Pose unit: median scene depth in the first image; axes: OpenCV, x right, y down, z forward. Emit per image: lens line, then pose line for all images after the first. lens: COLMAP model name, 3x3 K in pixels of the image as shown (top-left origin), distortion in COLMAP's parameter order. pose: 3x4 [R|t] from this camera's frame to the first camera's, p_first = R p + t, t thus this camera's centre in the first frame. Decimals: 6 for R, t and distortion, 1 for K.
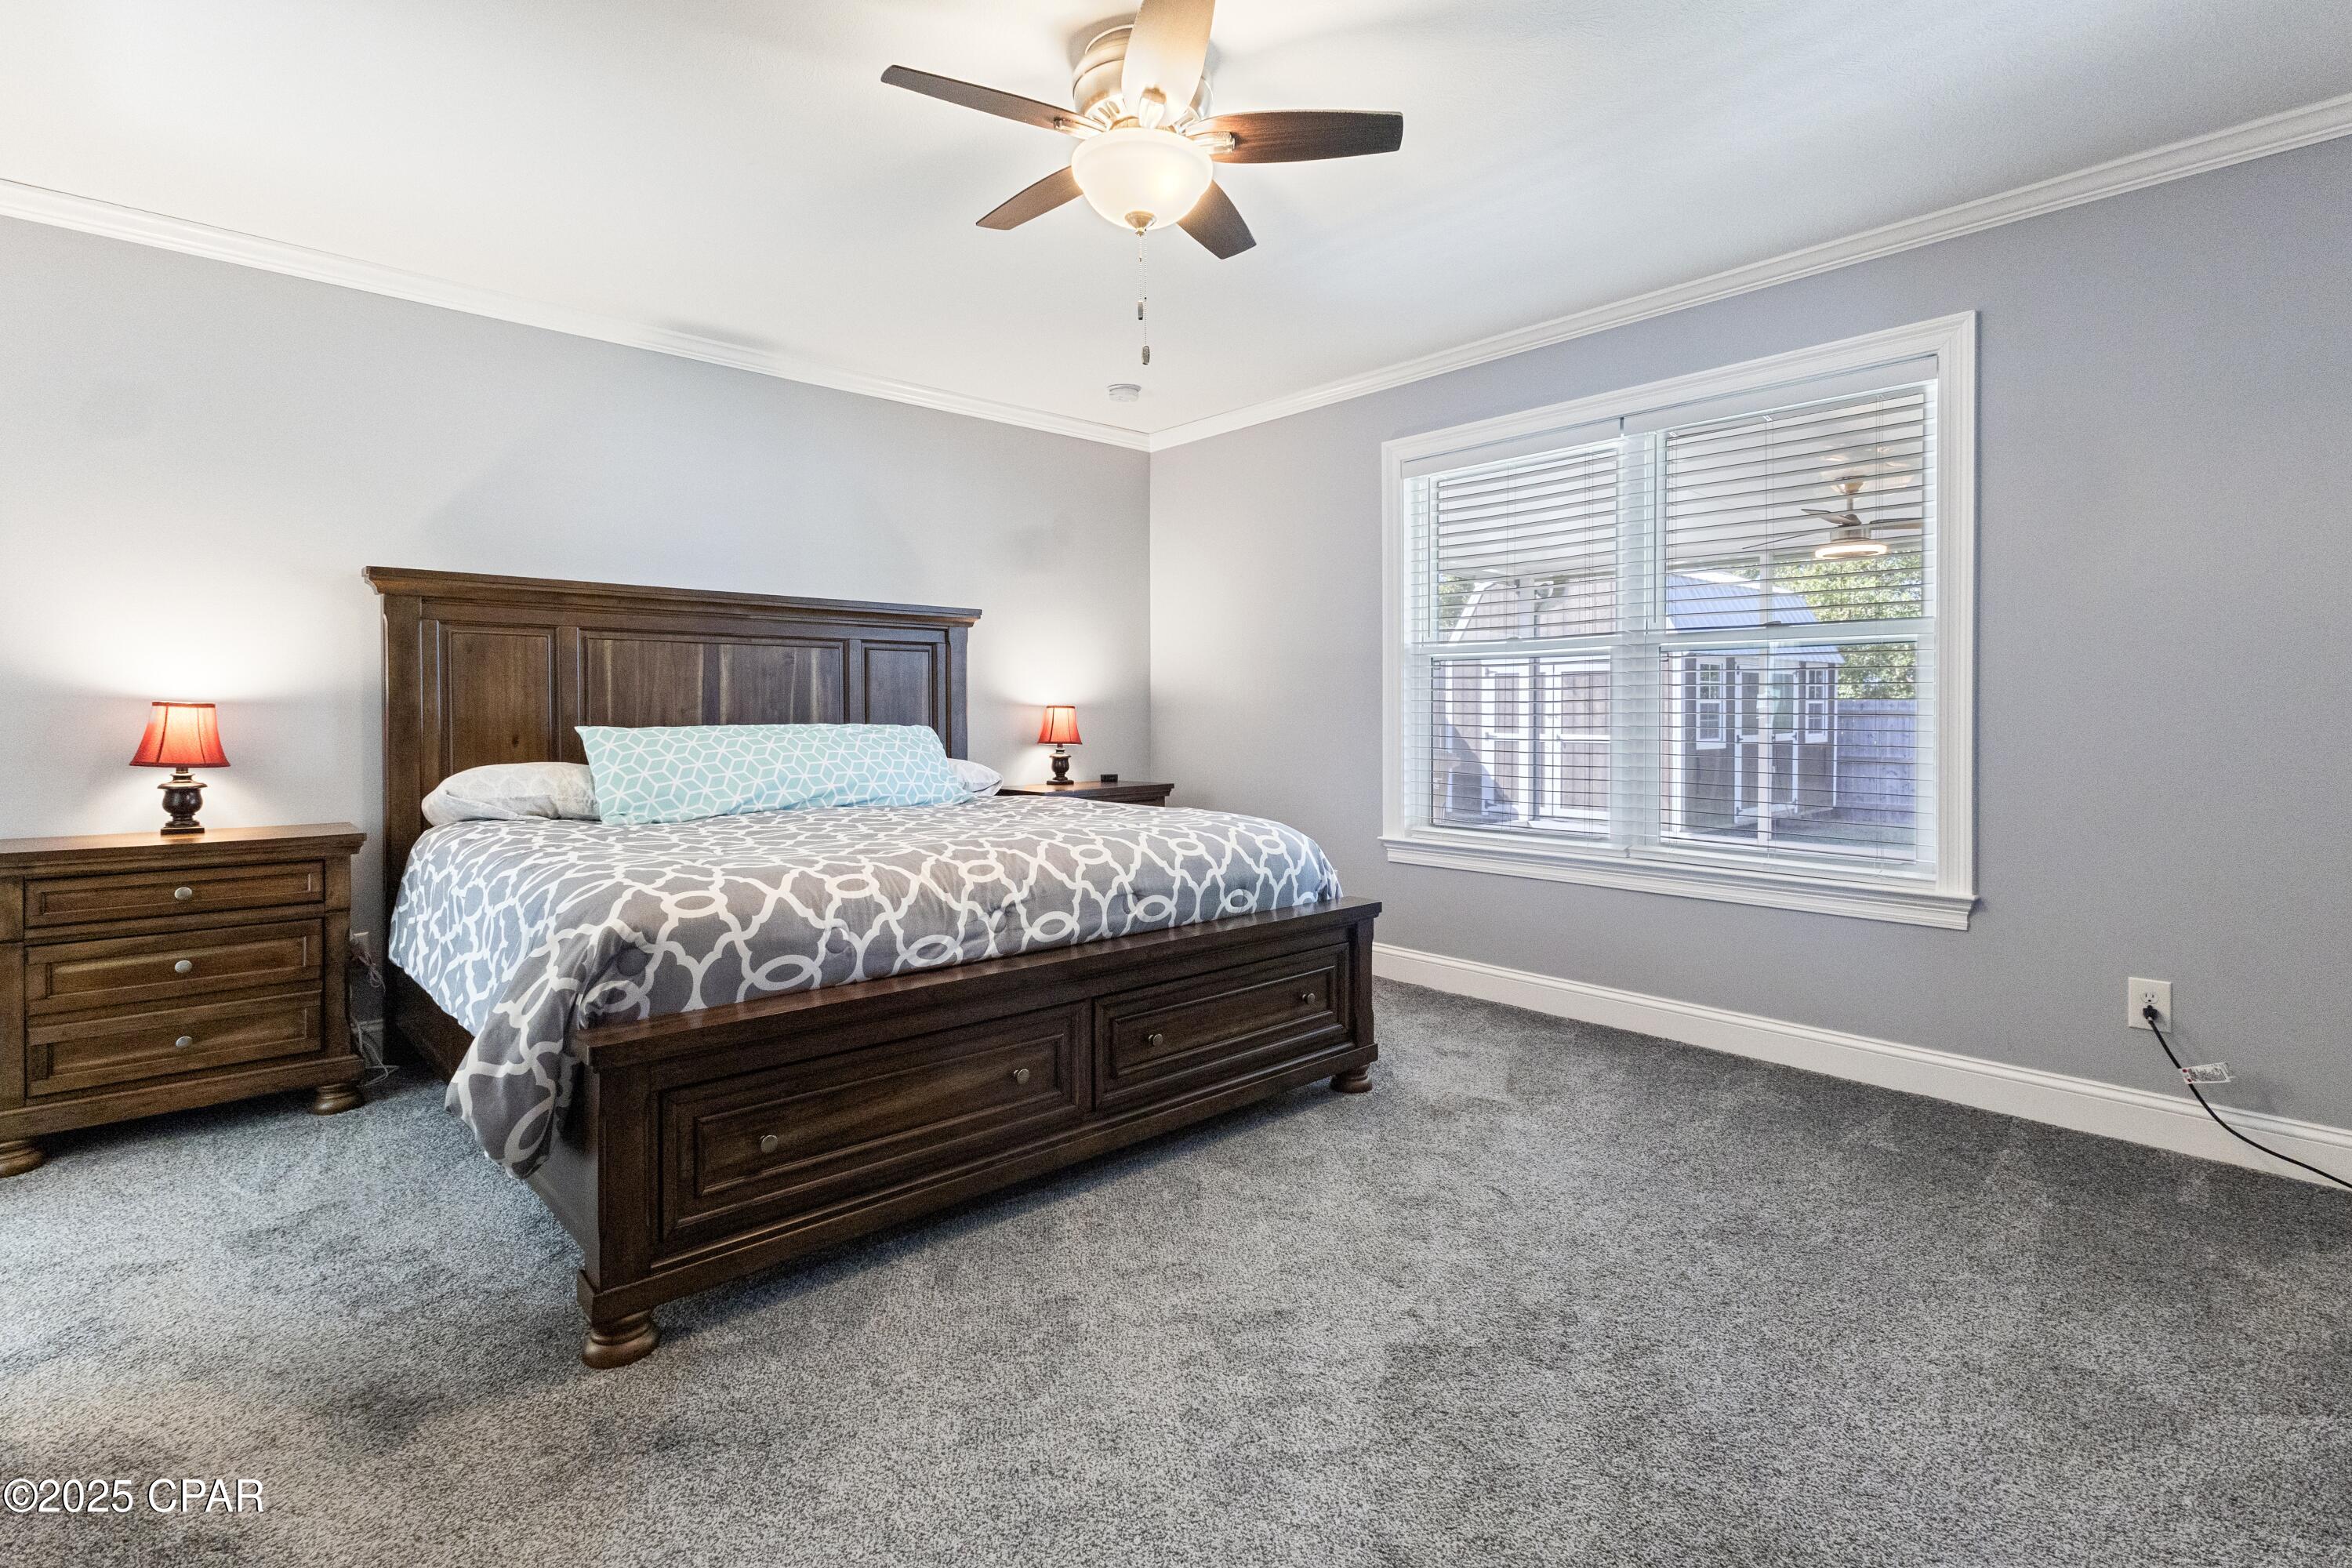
lens RADIAL K [[1108.8, 0, 1170.1], [0, 1108.8, 718.5], [0, 0, 1]] dist [-0.000133, 0.002774]
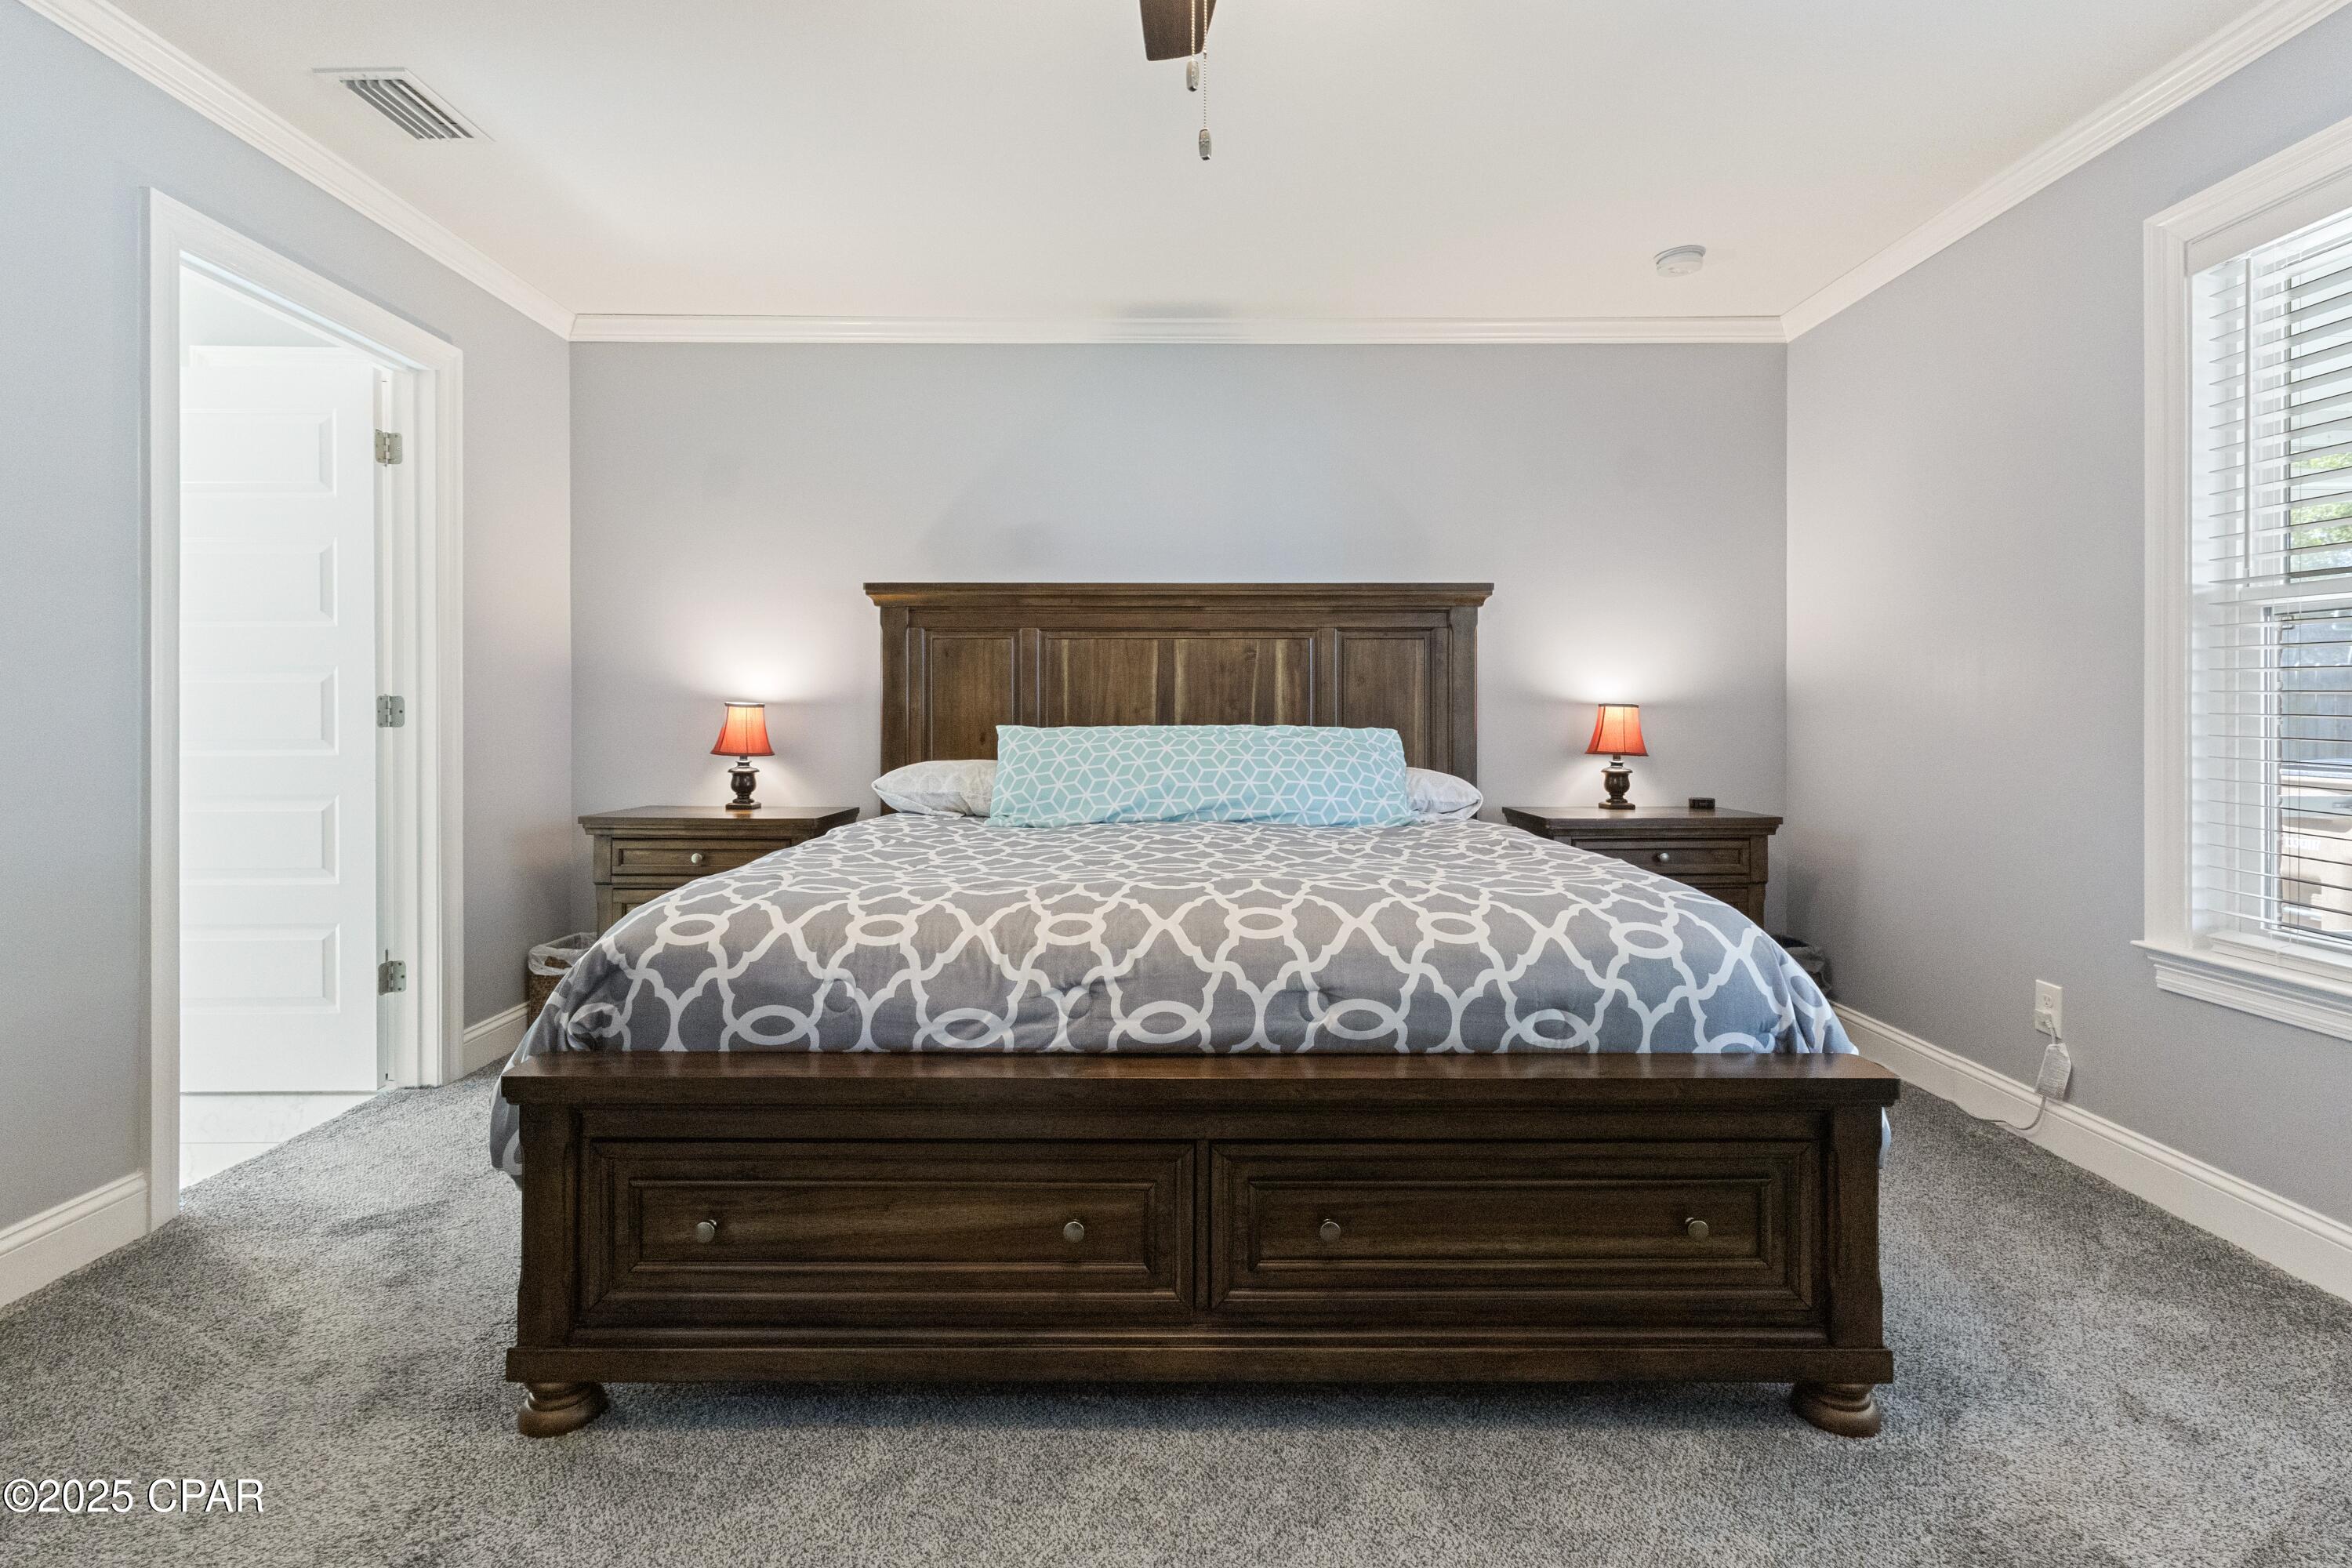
lens RADIAL K [[1108.8, 0, 1176.6], [0, 1108.8, 708.2], [0, 0, 1]] dist [-0.000133, 0.002774]
pose [[0.743146, -0.000659, -0.669129, 0.300133], [-0.005246, 0.999963, -0.006811, -0.002895], [0.669108, 0.008572, 0.743115, 0.405791]]
